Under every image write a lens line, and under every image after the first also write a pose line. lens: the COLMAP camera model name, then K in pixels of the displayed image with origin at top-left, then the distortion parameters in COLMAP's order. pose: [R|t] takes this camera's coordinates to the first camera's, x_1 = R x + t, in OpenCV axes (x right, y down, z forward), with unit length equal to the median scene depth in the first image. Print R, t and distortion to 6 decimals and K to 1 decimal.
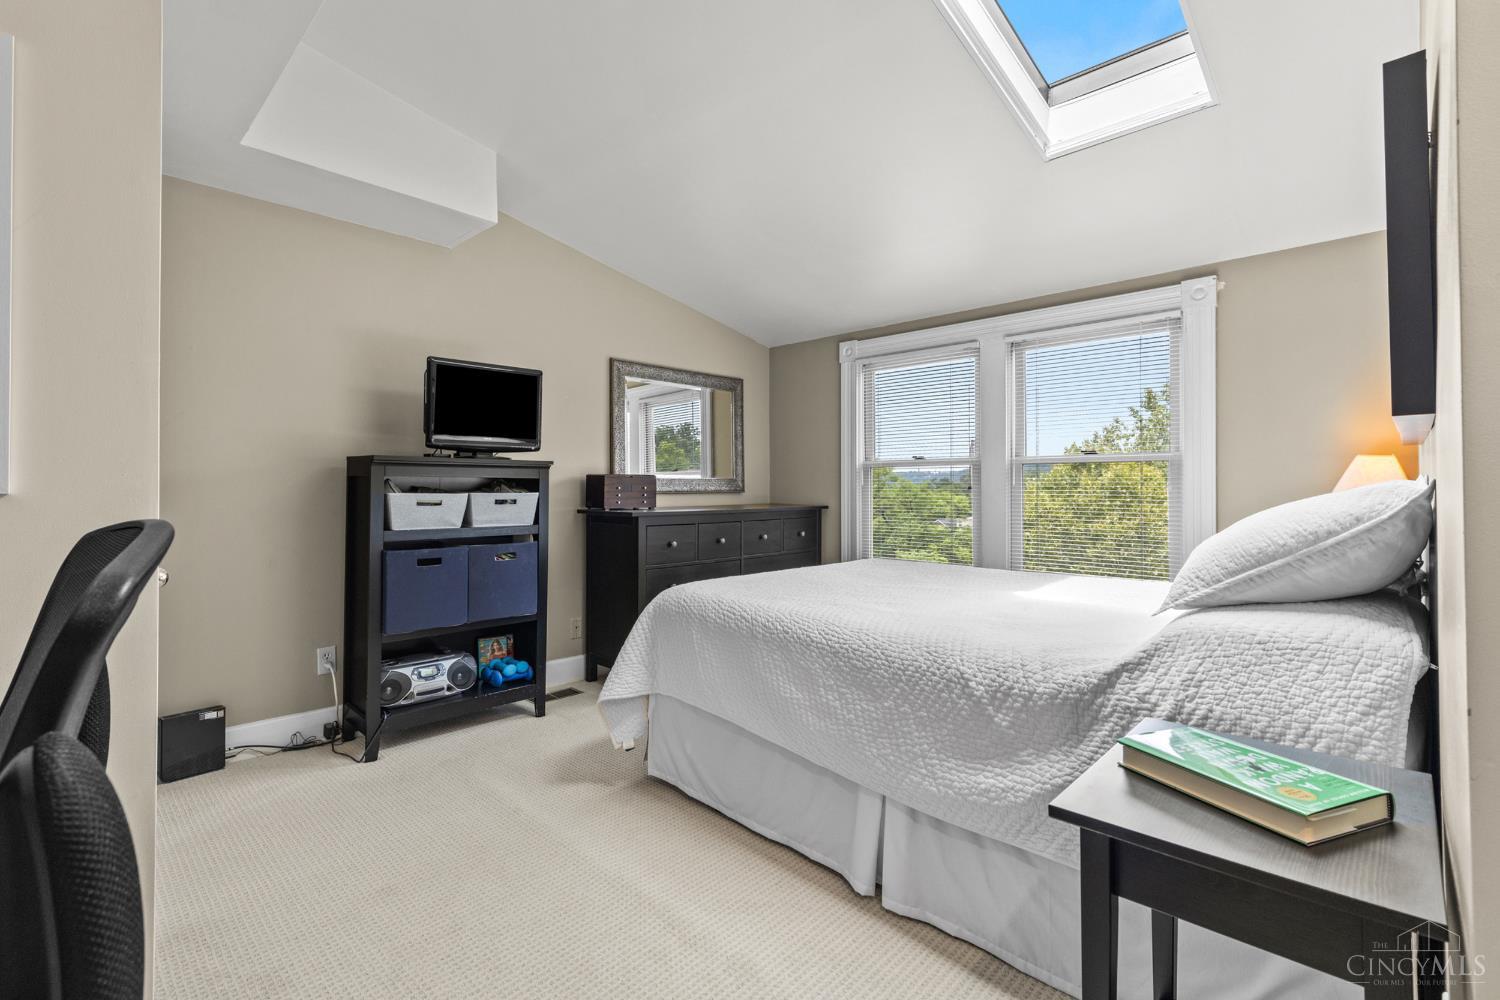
lens RADIAL K [[676.1, 0, 756.5], [0, 676.1, 488.0], [0, 0, 1]] dist [0.014874, 0.000246]
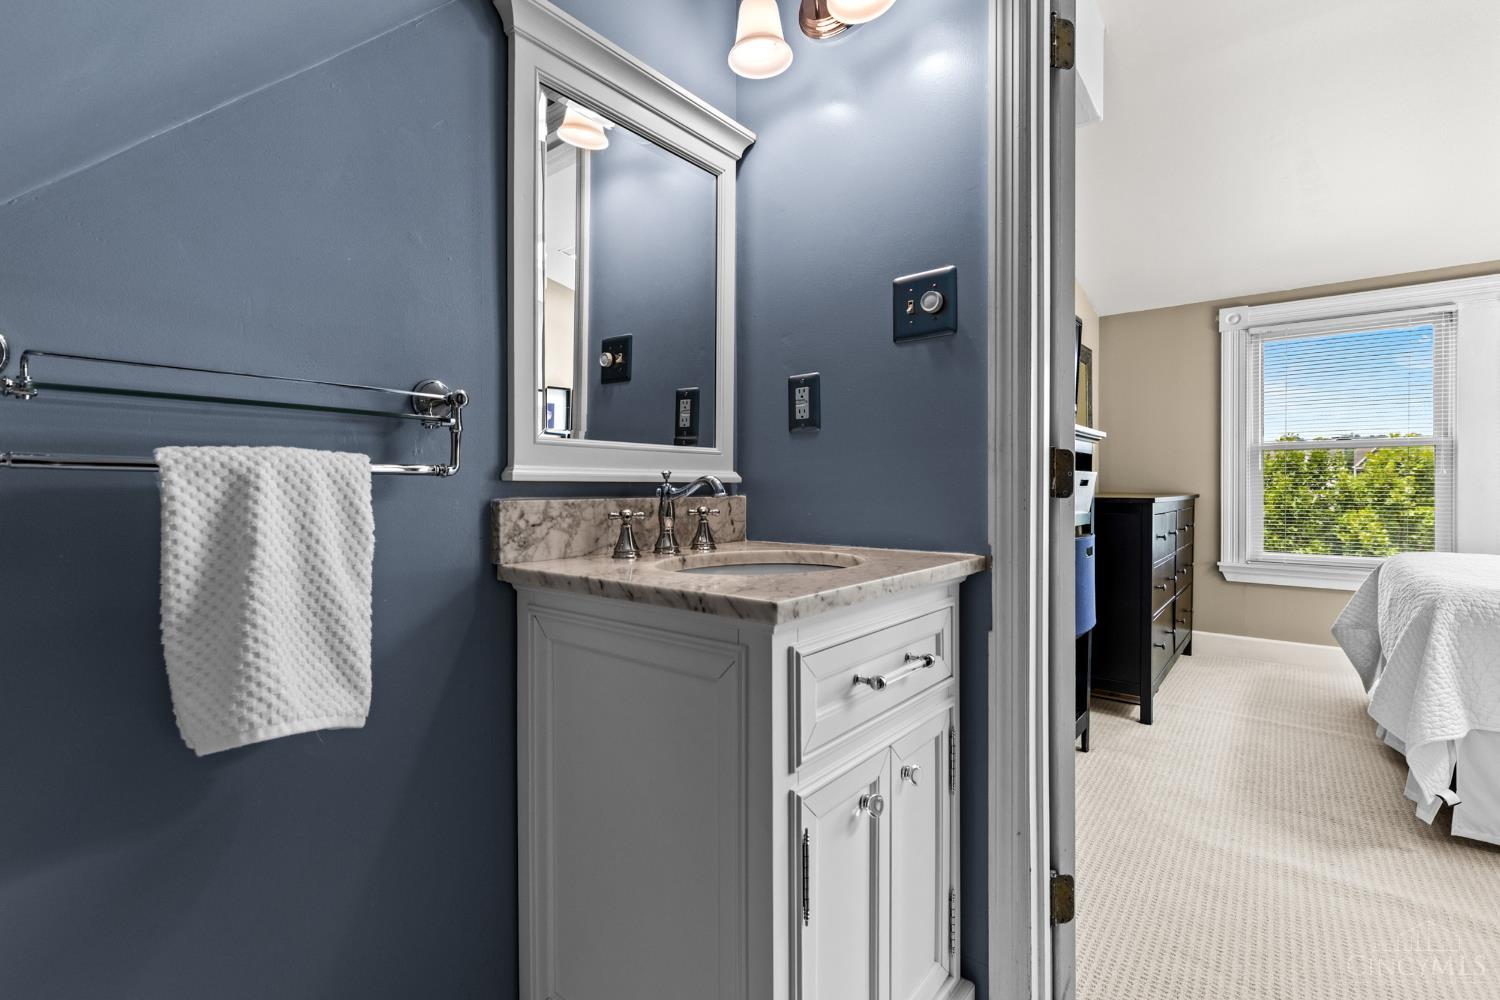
lens RADIAL K [[673.3, 0, 741.4], [0, 673.3, 488.1], [0, 0, 1]] dist [0.004120, 0.000080]
pose [[0.997428, -0.001592, 0.071652, -1.271859], [0.001232, 0.999986, 0.005074, 0.031252], [-0.071659, -0.004973, 0.997417, 0.369057]]
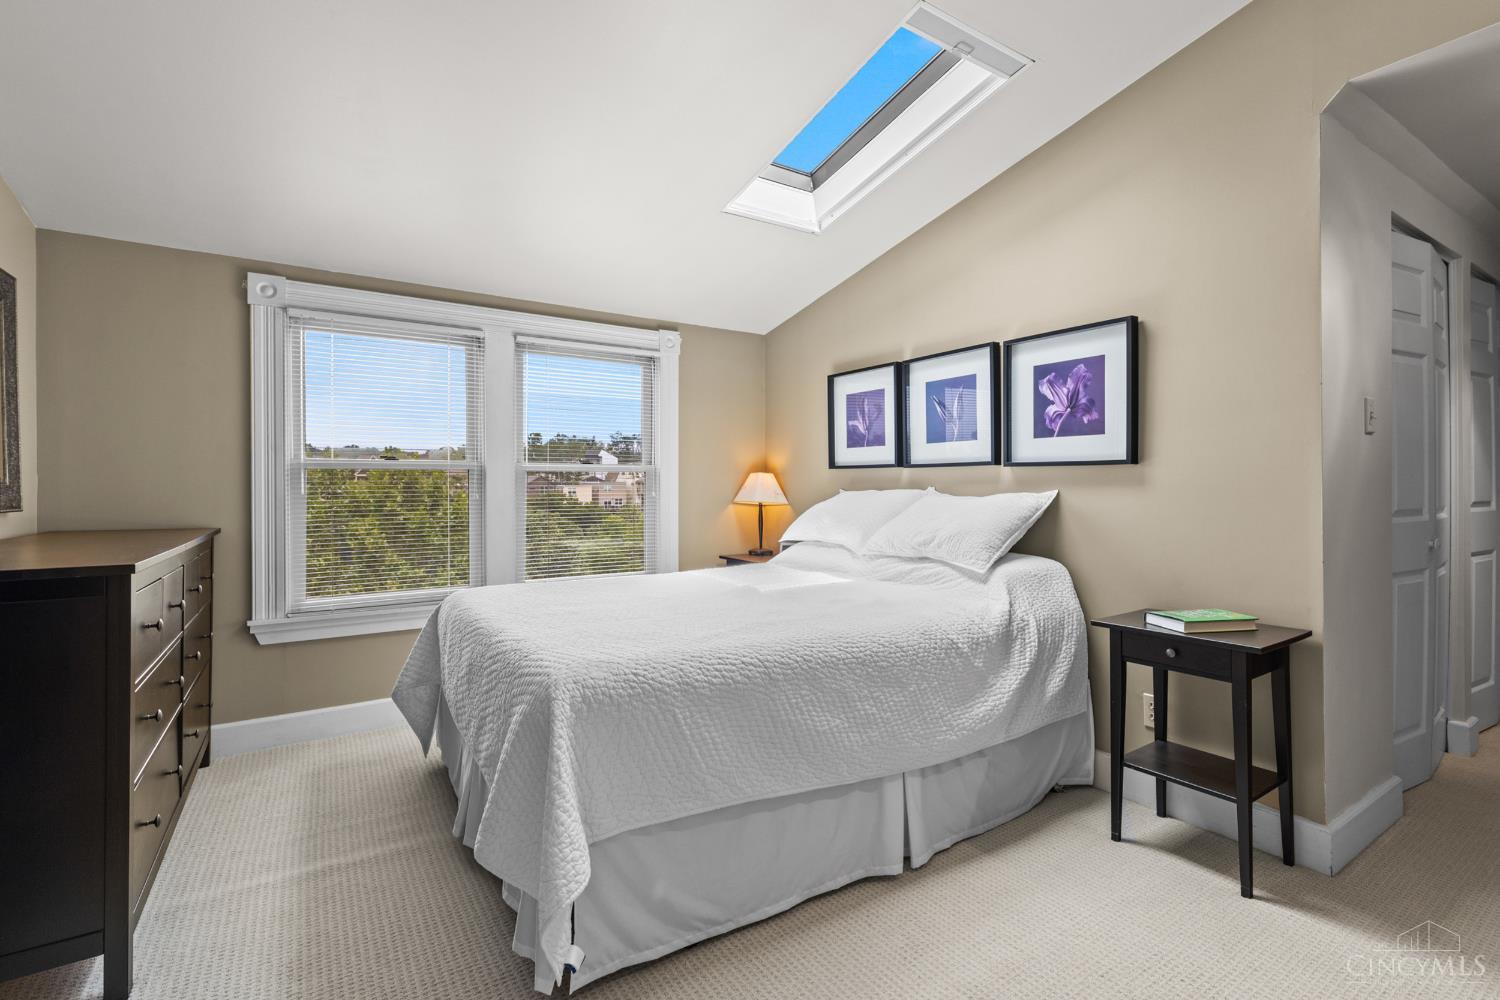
lens RADIAL K [[673.3, 0, 741.4], [0, 673.3, 488.1], [0, 0, 1]] dist [0.004120, 0.000080]
pose [[0.242975, 0.000216, 0.970032, -0.860868], [0.006970, 0.999974, -0.001968, -0.013806], [-0.970007, 0.007239, 0.242967, 0.890003]]
